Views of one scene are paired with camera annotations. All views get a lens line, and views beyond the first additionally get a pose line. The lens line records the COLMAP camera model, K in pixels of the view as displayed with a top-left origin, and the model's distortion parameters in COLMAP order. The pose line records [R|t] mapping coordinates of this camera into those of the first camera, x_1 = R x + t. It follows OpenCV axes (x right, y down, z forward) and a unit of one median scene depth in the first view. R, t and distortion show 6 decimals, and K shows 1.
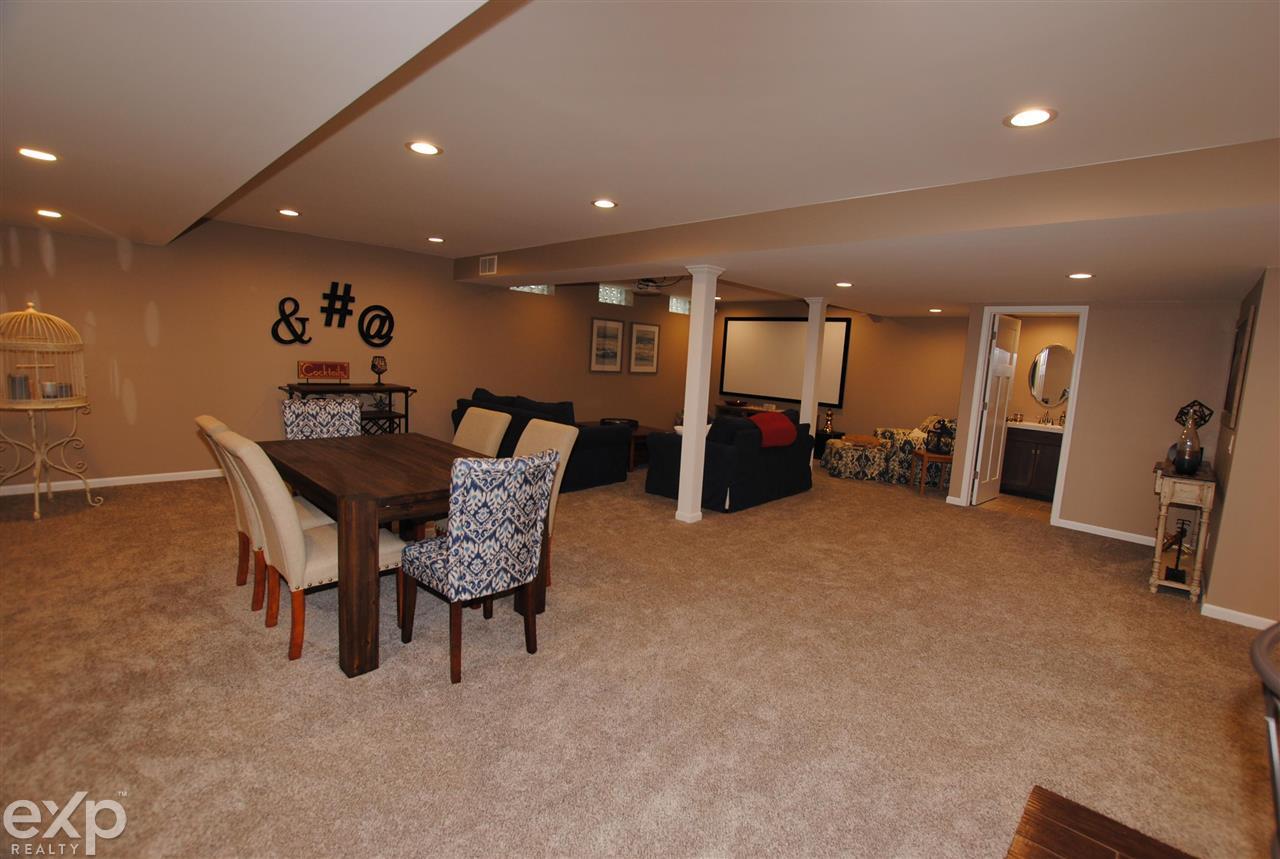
lens RADIAL K [[563.9, 0, 658.6], [0, 563.9, 424.4], [0, 0, 1]] dist [-0.033288, 0.000742]
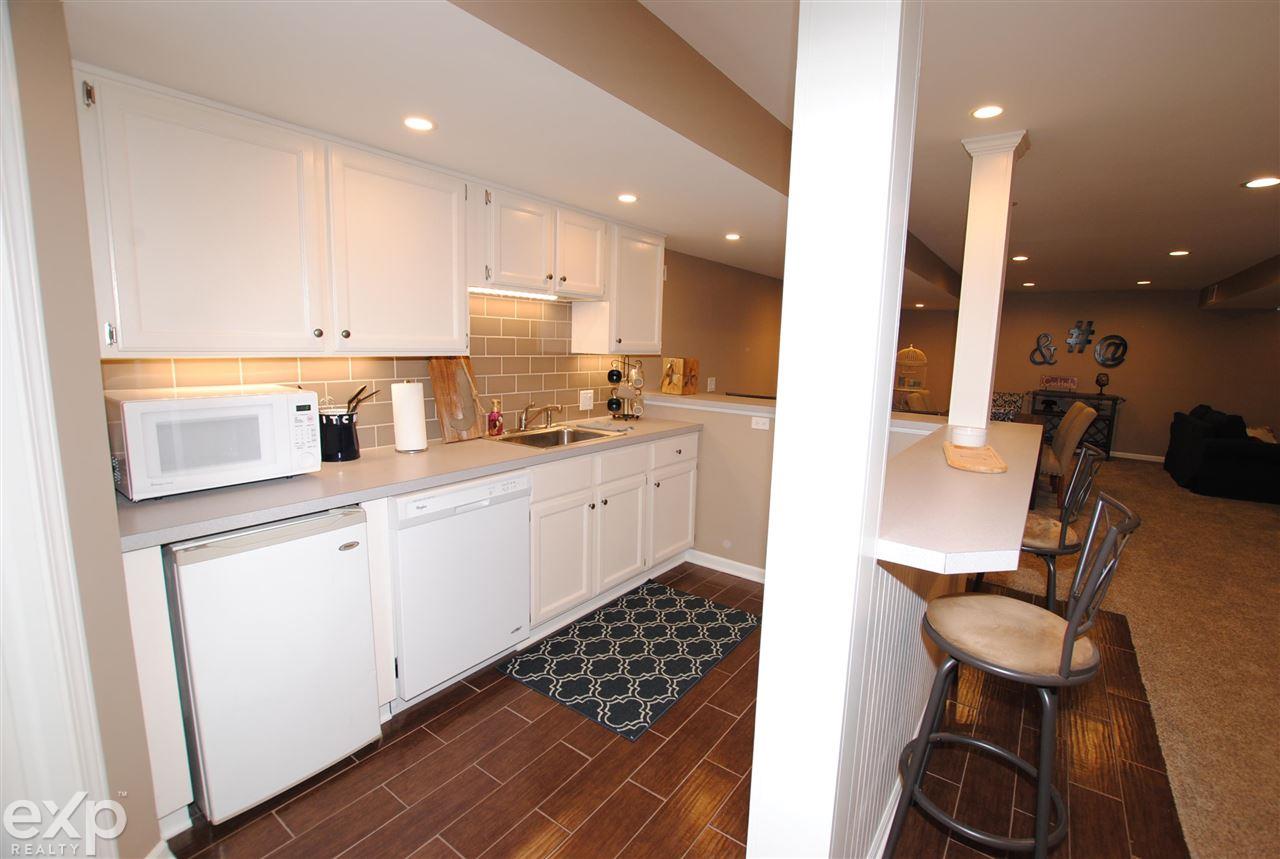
lens RADIAL K [[563.9, 0, 658.6], [0, 563.9, 424.4], [0, 0, 1]] dist [-0.033288, 0.000742]
pose [[0.144740, 0.087564, -0.985588, 0.652393], [-0.143226, 0.987440, 0.066695, 0.062082], [0.979049, 0.131508, 0.155463, -0.228214]]
